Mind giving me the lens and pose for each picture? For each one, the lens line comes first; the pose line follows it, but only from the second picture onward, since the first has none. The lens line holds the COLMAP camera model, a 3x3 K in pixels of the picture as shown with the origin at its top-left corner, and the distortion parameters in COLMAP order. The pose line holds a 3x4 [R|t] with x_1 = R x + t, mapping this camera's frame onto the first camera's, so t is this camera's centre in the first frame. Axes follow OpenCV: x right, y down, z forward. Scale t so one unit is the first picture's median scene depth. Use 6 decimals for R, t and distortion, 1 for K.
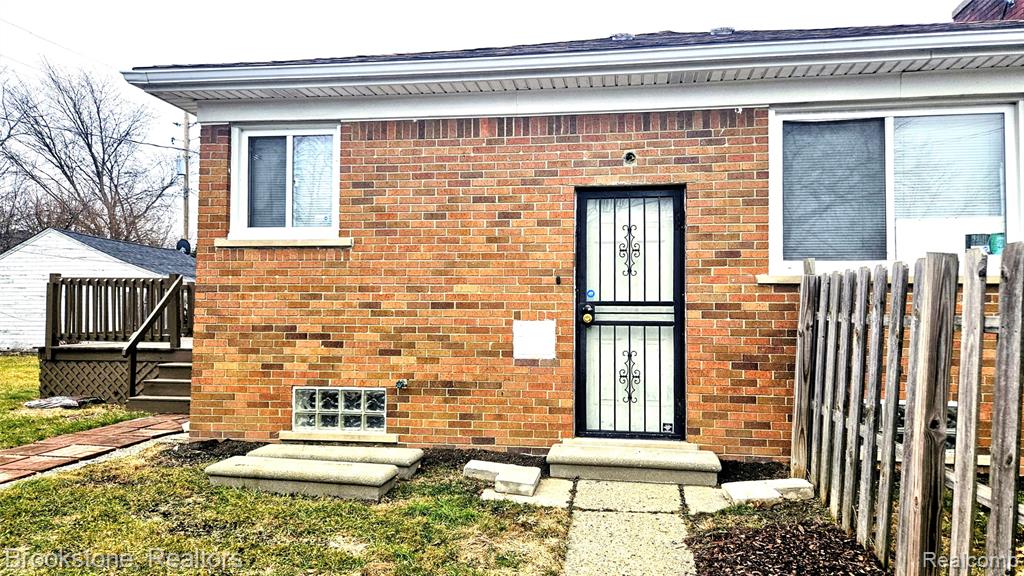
lens RADIAL K [[696.5, 0, 512.0], [0, 696.5, 288.0], [0, 0, 1]] dist [0.086785, -0.077360]
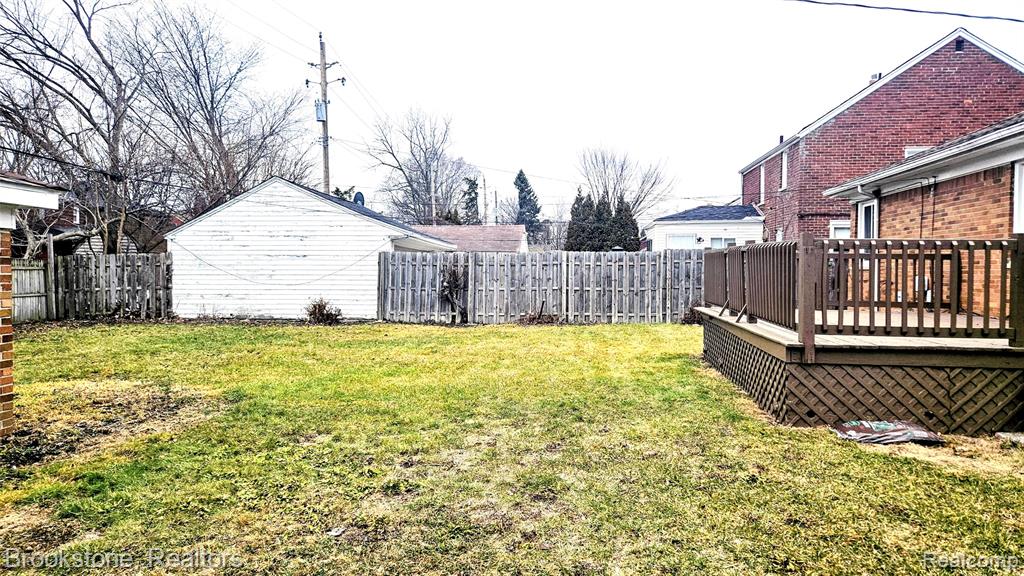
lens RADIAL K [[673.7, 0, 523.2], [0, 673.7, 286.7], [0, 0, 1]] dist [0.081718, -0.067312]
pose [[0.999368, -0.001084, 0.035519, -1.414216], [-0.001206, 0.997923, 0.064410, -0.016420], [-0.035515, -0.064412, 0.997291, 0.571584]]
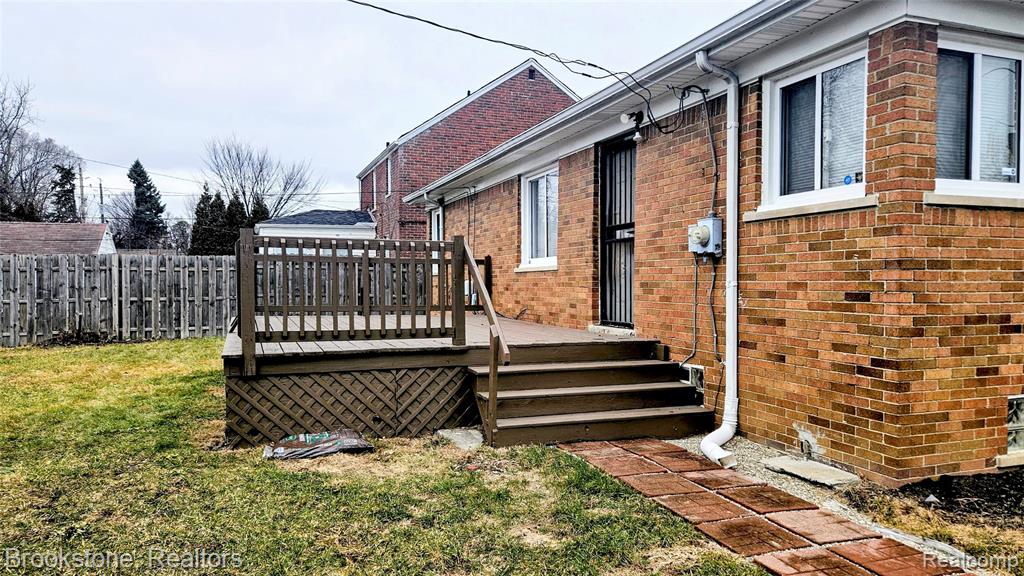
lens RADIAL K [[696.5, 0, 512.0], [0, 696.5, 288.0], [0, 0, 1]] dist [0.086785, -0.077360]
pose [[0.877465, -0.012059, 0.479490, -1.119254], [-0.013284, 0.998689, 0.049427, -0.005349], [-0.479457, -0.049740, 0.876155, 0.582975]]
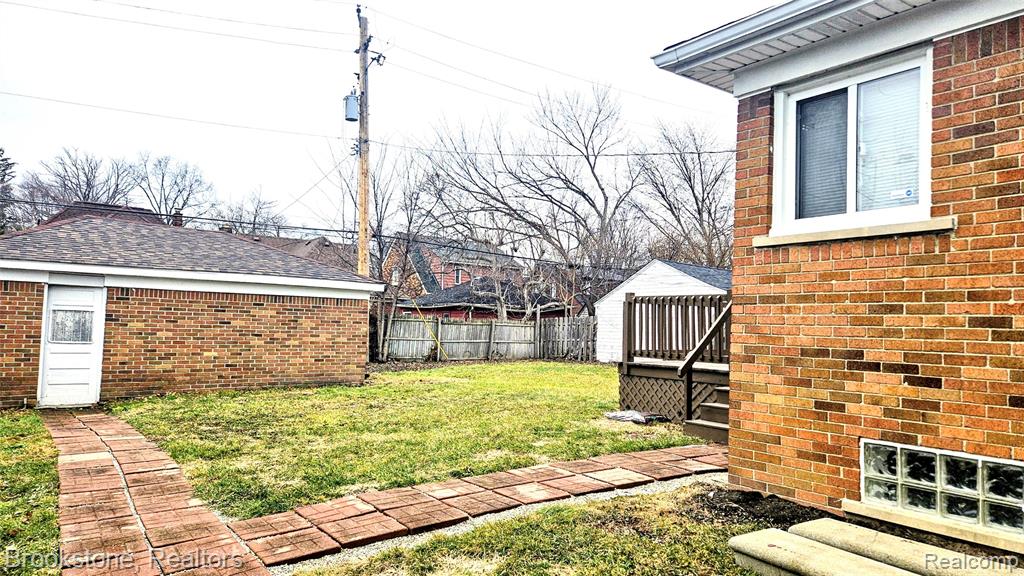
lens RADIAL K [[675.6, 0, 519.8], [0, 675.6, 297.7], [0, 0, 1]] dist [0.074626, -0.061998]
pose [[0.698044, -0.019692, -0.715784, -0.056490], [0.003596, 0.999706, -0.023996, 0.015766], [0.716046, 0.014176, 0.697909, 0.276733]]
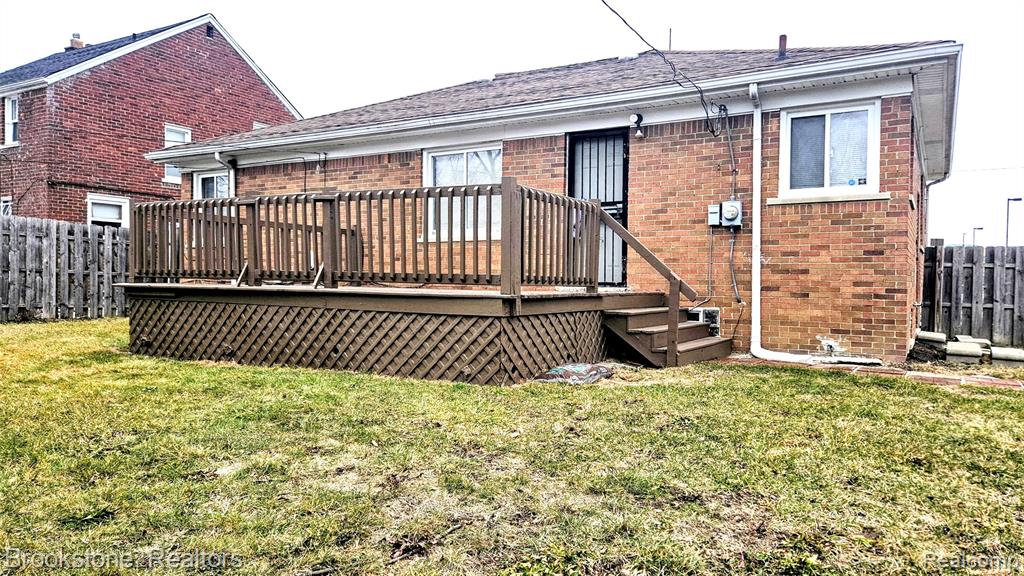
lens RADIAL K [[709.2, 0, 512.0], [0, 709.2, 288.0], [0, 0, 1]] dist [0.084152, -0.080385]
pose [[0.380212, -0.010739, 0.924837, -1.836415], [-0.045933, 0.998479, 0.030478, 0.085462], [-0.923758, -0.054068, 0.379140, 1.146812]]
